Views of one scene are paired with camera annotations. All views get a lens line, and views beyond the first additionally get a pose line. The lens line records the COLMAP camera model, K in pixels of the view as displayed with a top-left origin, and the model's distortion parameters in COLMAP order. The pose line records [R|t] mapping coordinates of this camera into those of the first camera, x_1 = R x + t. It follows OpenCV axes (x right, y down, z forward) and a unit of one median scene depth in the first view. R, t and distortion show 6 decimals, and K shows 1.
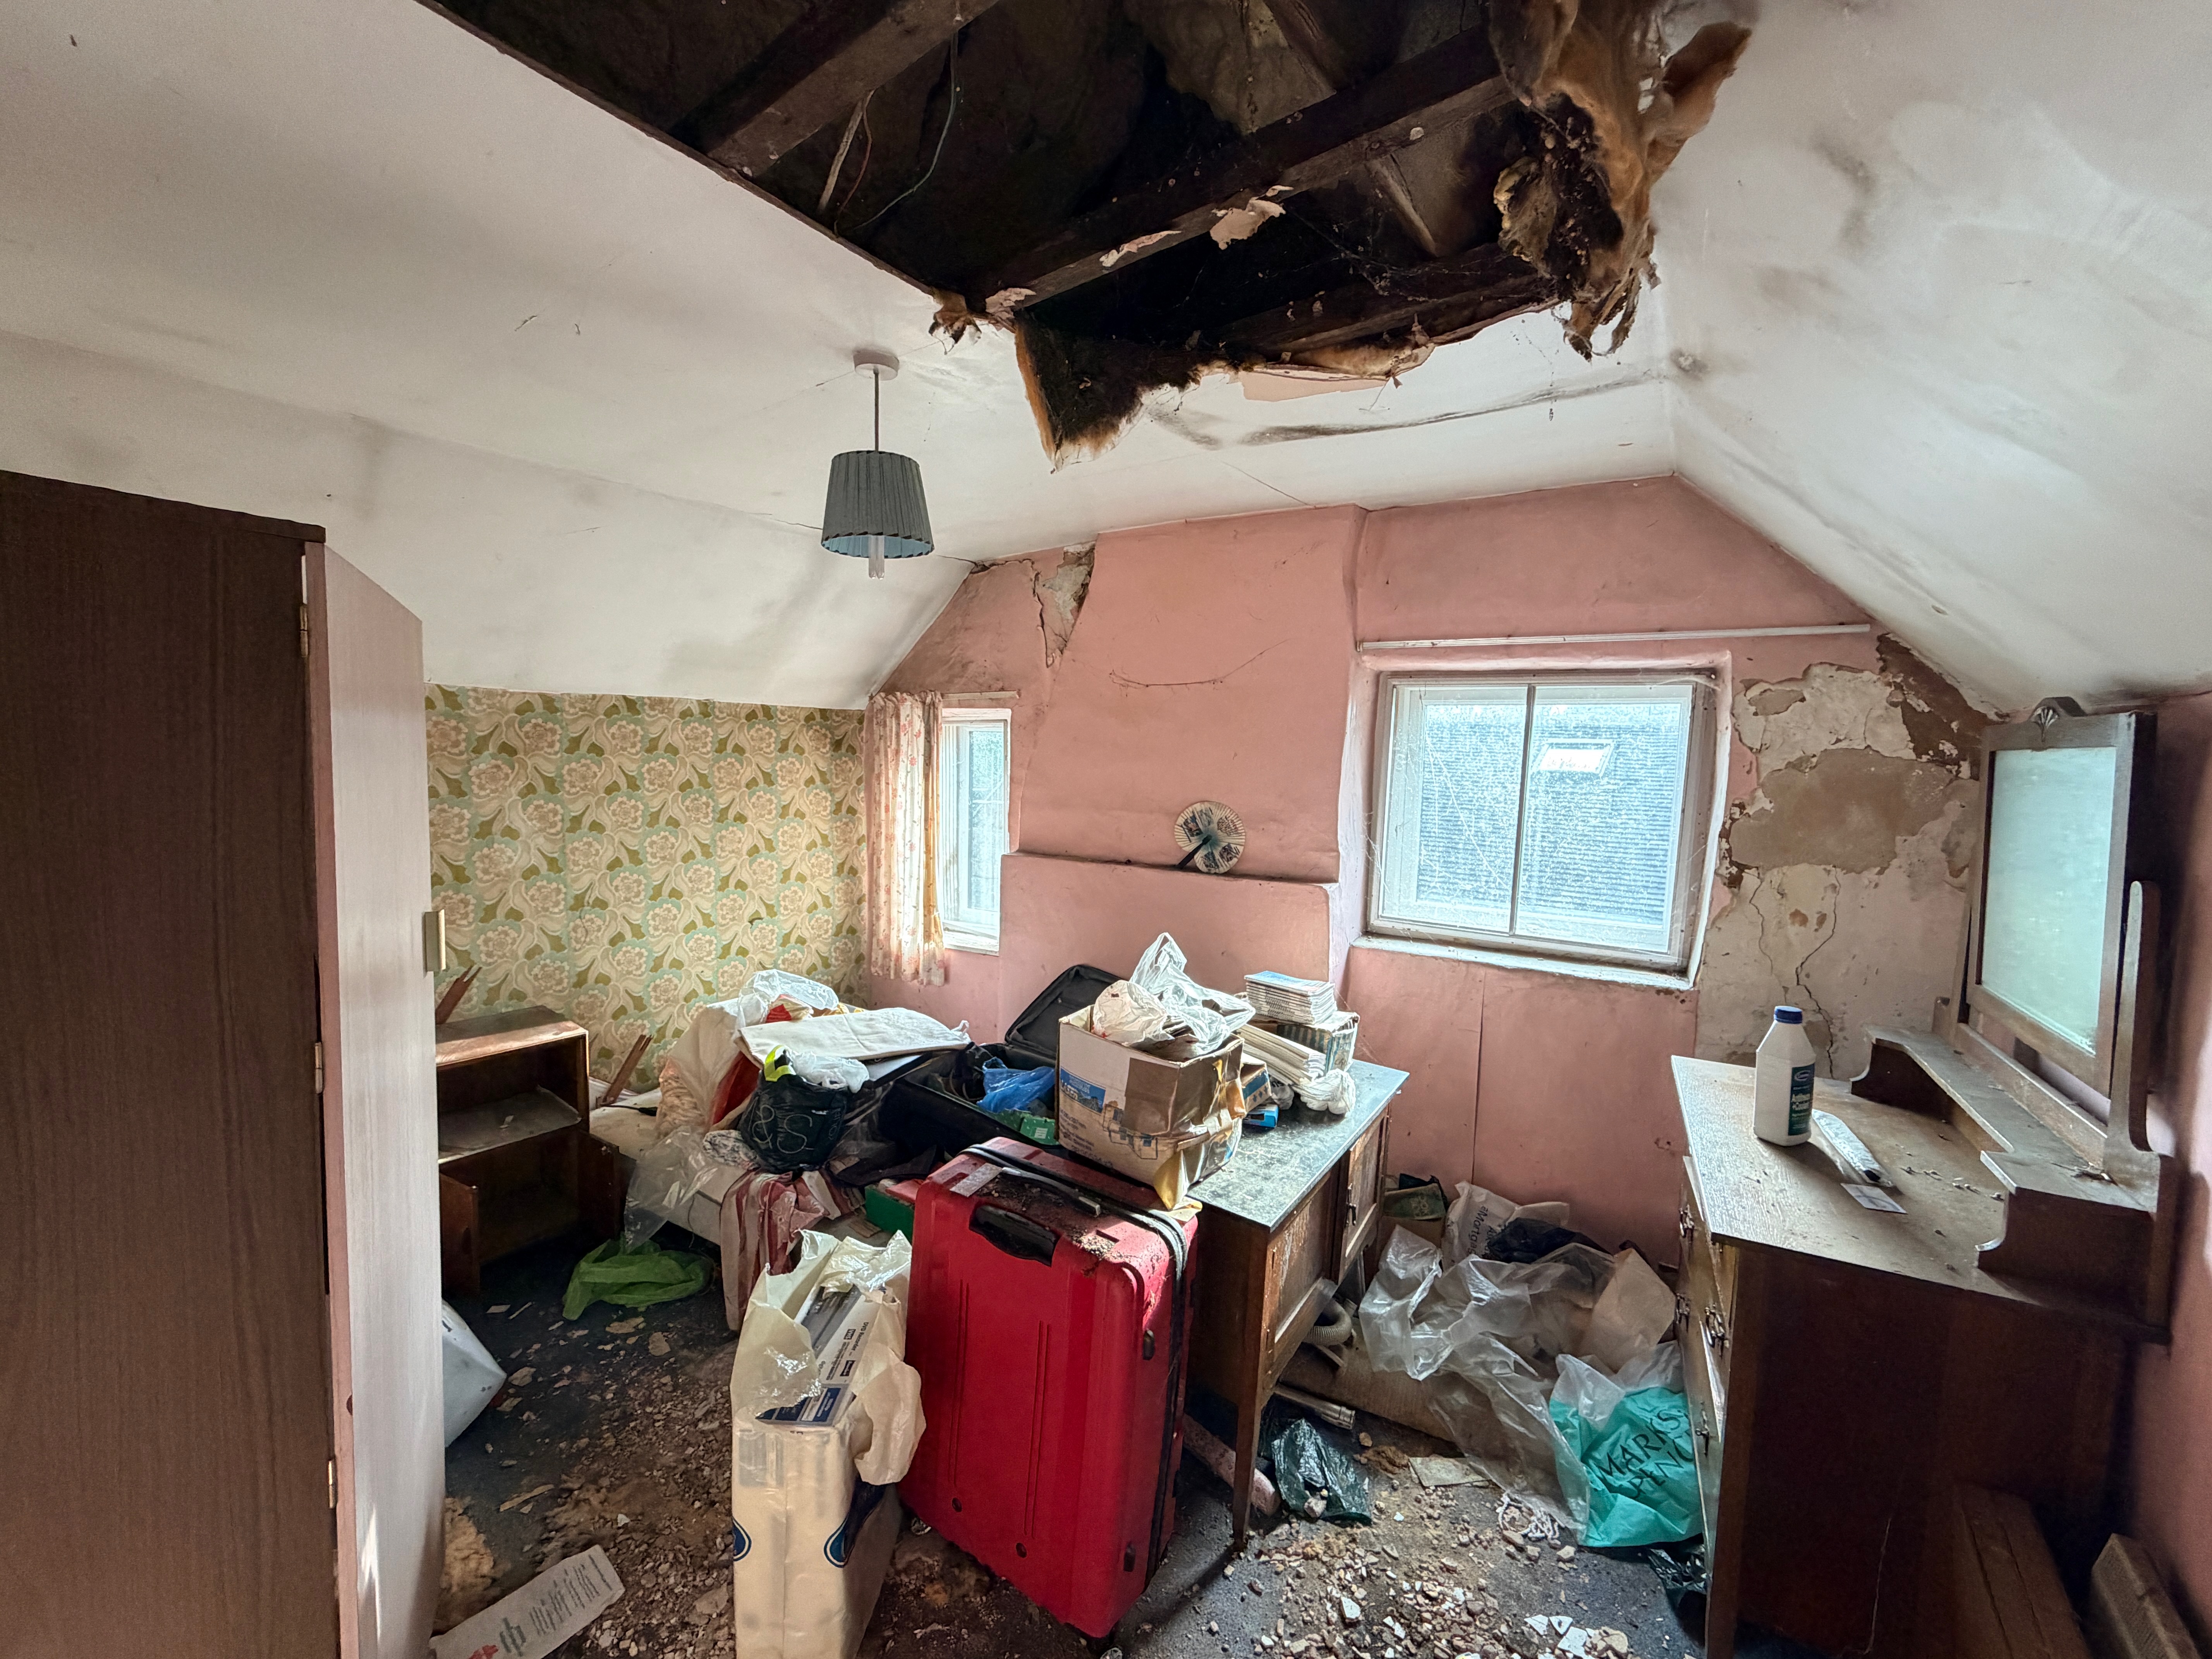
lens RADIAL K [[882.1, 0, 1103.3], [0, 882.1, 823.6], [0, 0, 1]] dist [0.000995, -0.000311]
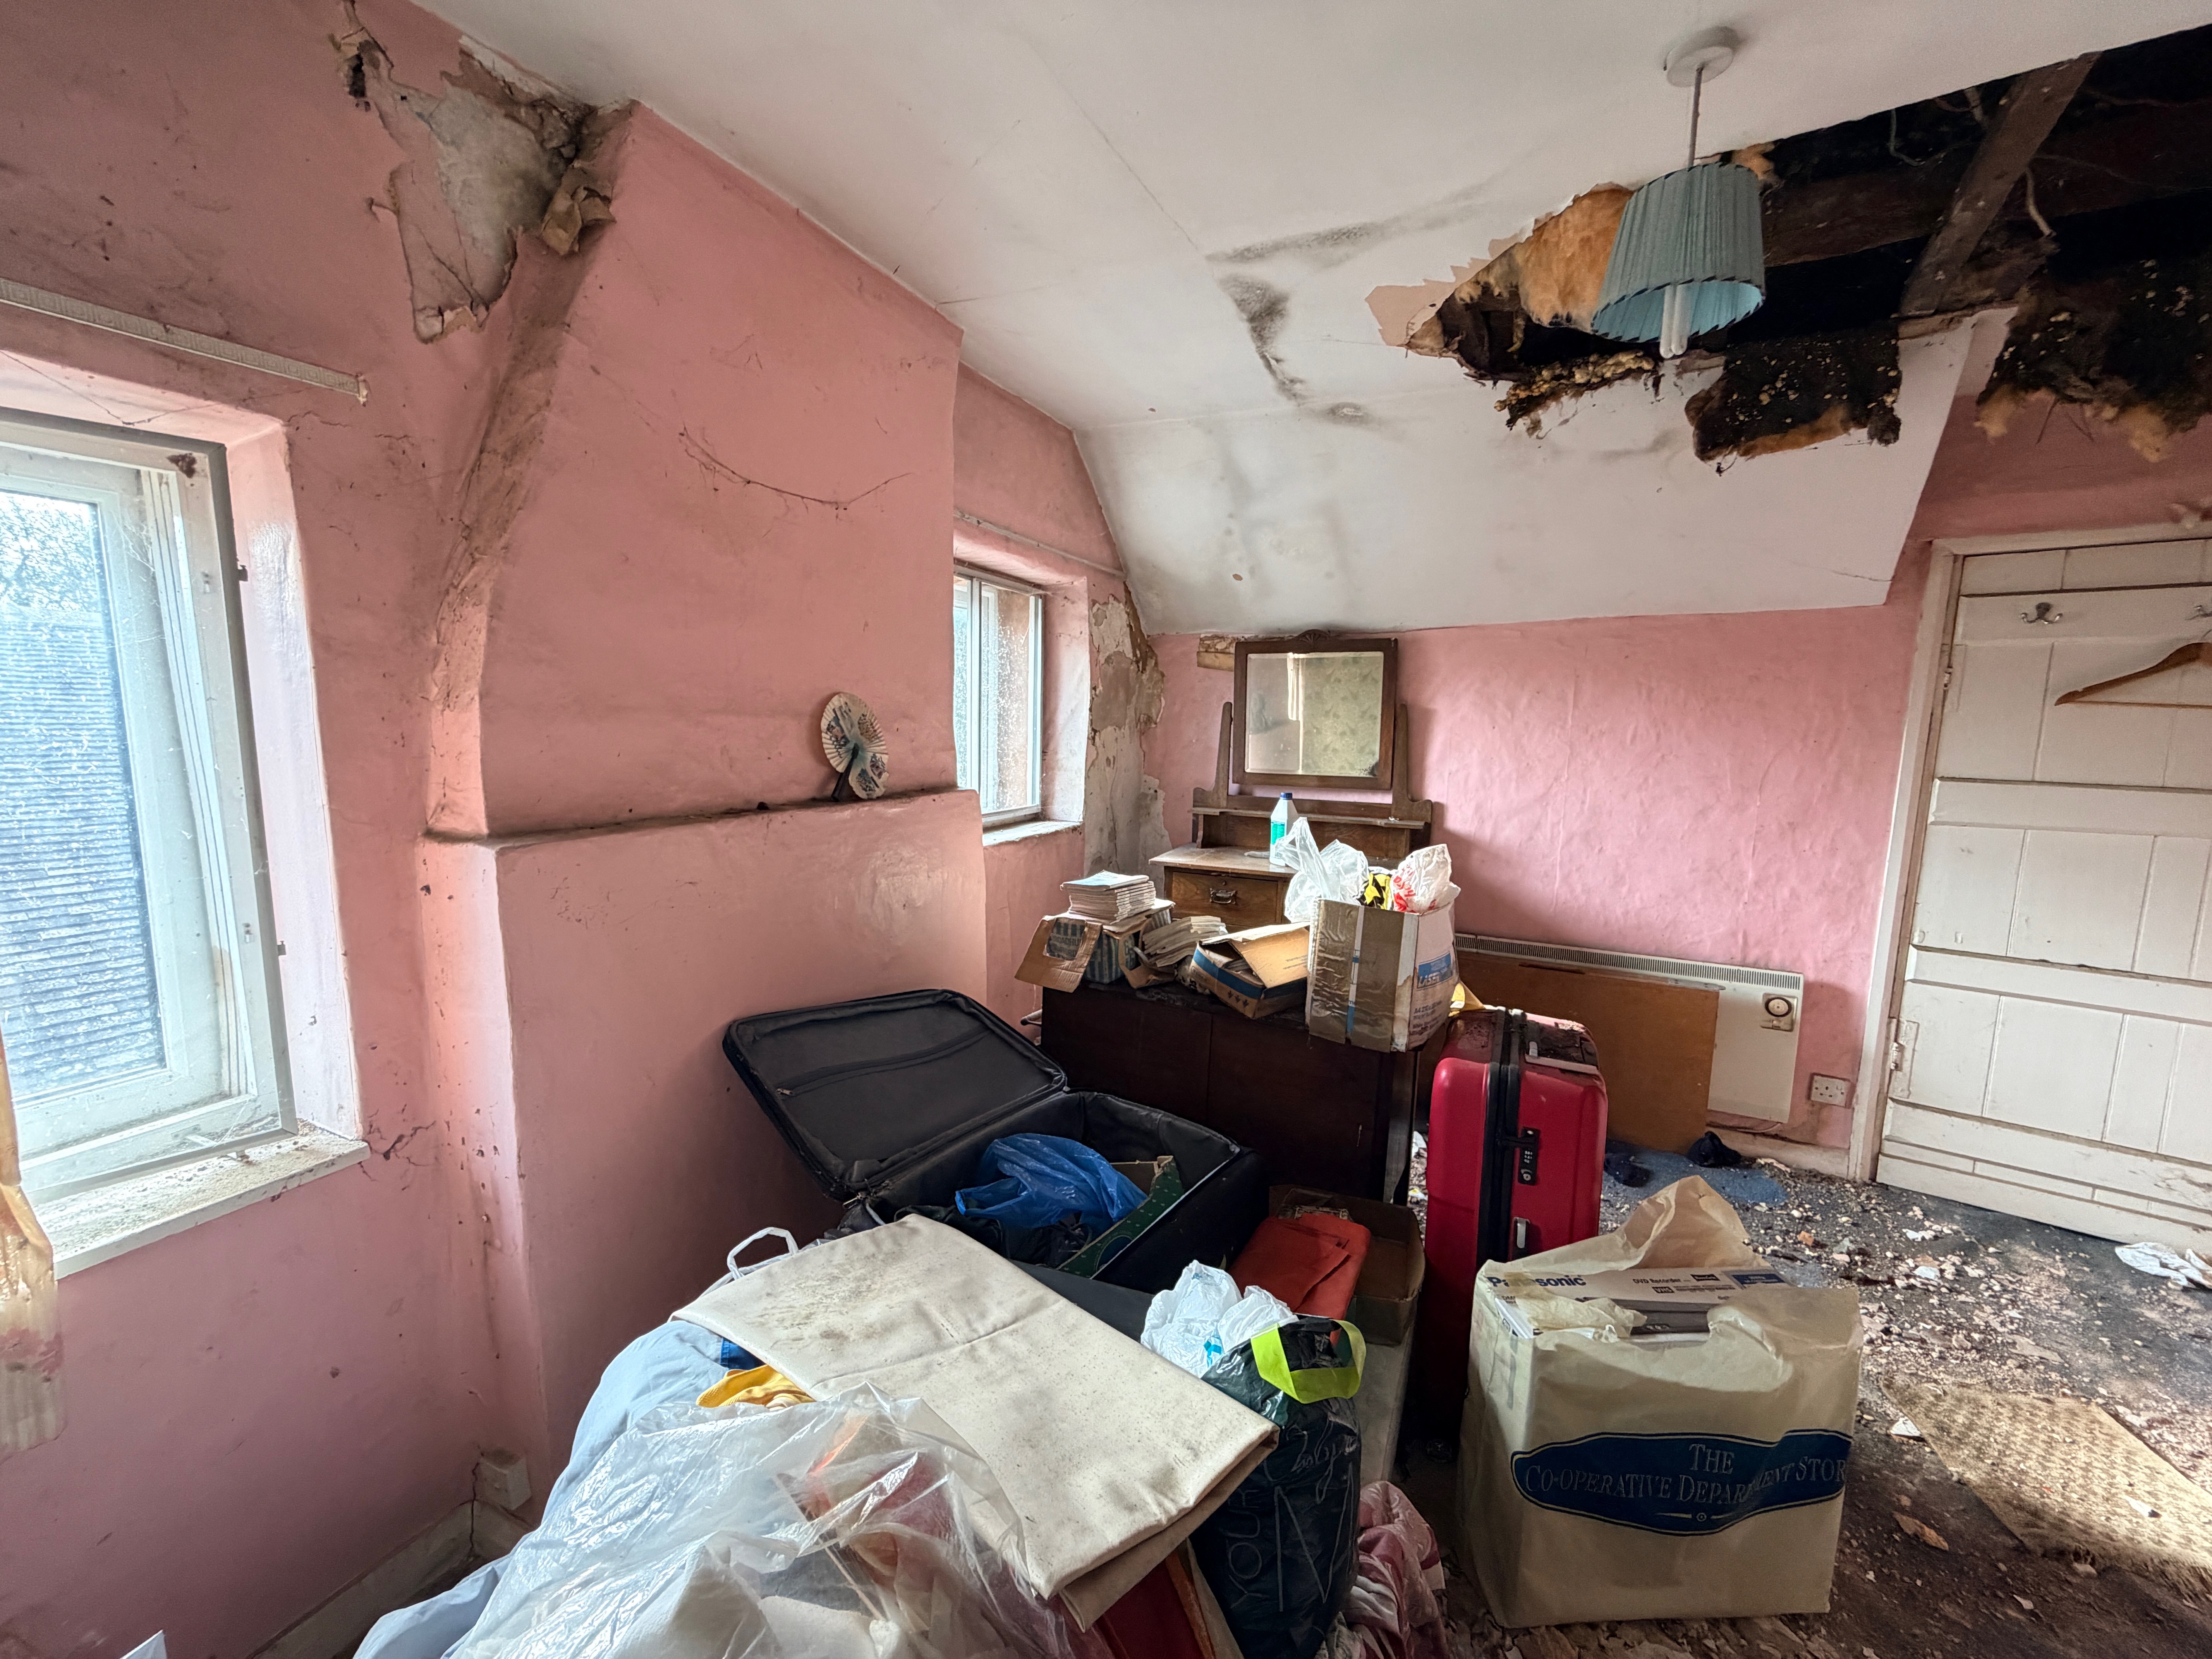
lens RADIAL K [[882.1, 0, 1099.1], [0, 882.1, 825.2], [0, 0, 1]] dist [0.000995, -0.000311]
pose [[-0.094255, -0.151394, 0.983969, -0.564814], [0.060008, 0.985709, 0.157409, -0.020326], [-0.993738, 0.073883, -0.083823, 0.883387]]
